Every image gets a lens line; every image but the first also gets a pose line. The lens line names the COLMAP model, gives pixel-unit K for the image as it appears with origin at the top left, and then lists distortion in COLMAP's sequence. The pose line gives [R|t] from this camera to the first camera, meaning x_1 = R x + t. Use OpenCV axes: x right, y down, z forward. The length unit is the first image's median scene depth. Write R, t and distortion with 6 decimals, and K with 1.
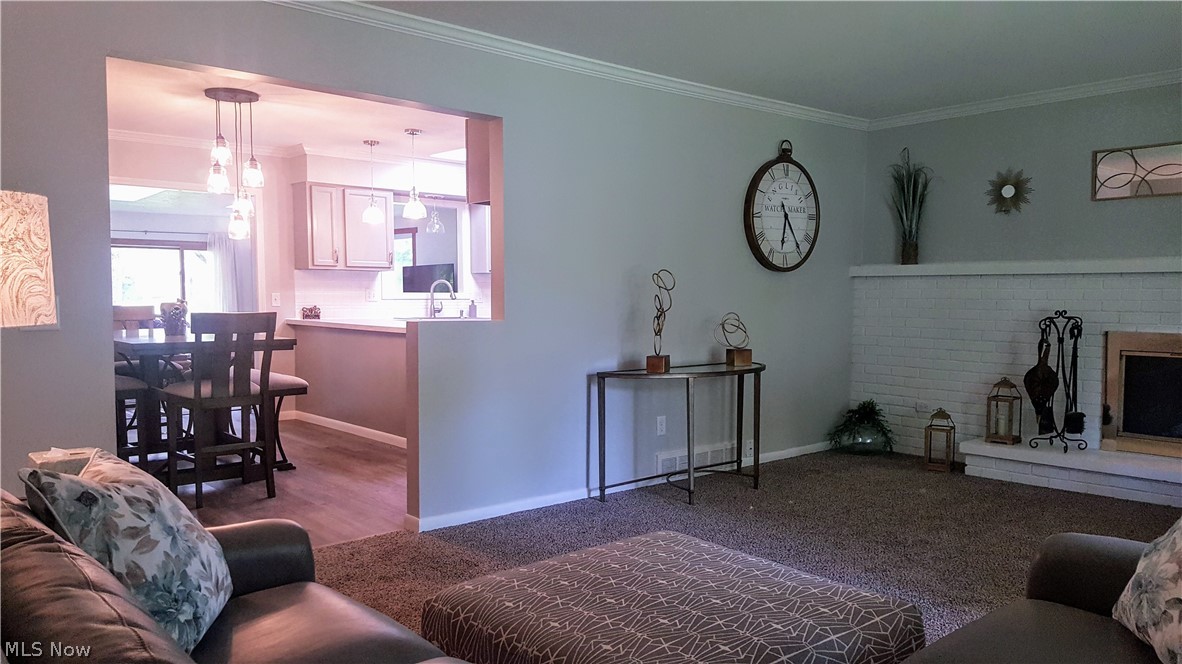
lens RADIAL K [[871.2, 0, 594.2], [0, 871.2, 353.6], [0, 0, 1]] dist [0.125449, -0.204070]
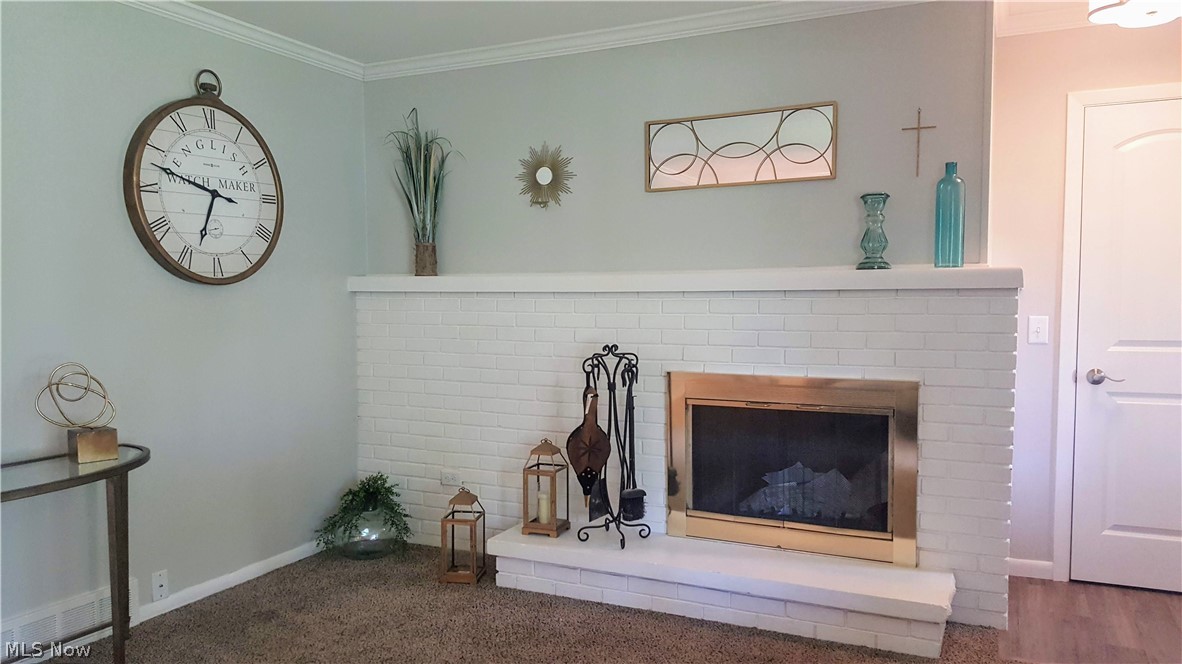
lens RADIAL K [[871.2, 0, 594.2], [0, 871.2, 353.6], [0, 0, 1]] dist [0.125449, -0.204070]
pose [[0.912253, -0.029969, 0.408529, 0.216369], [0.032021, 0.999486, 0.001817, -0.040567], [-0.408373, 0.011424, 0.912744, 0.350150]]
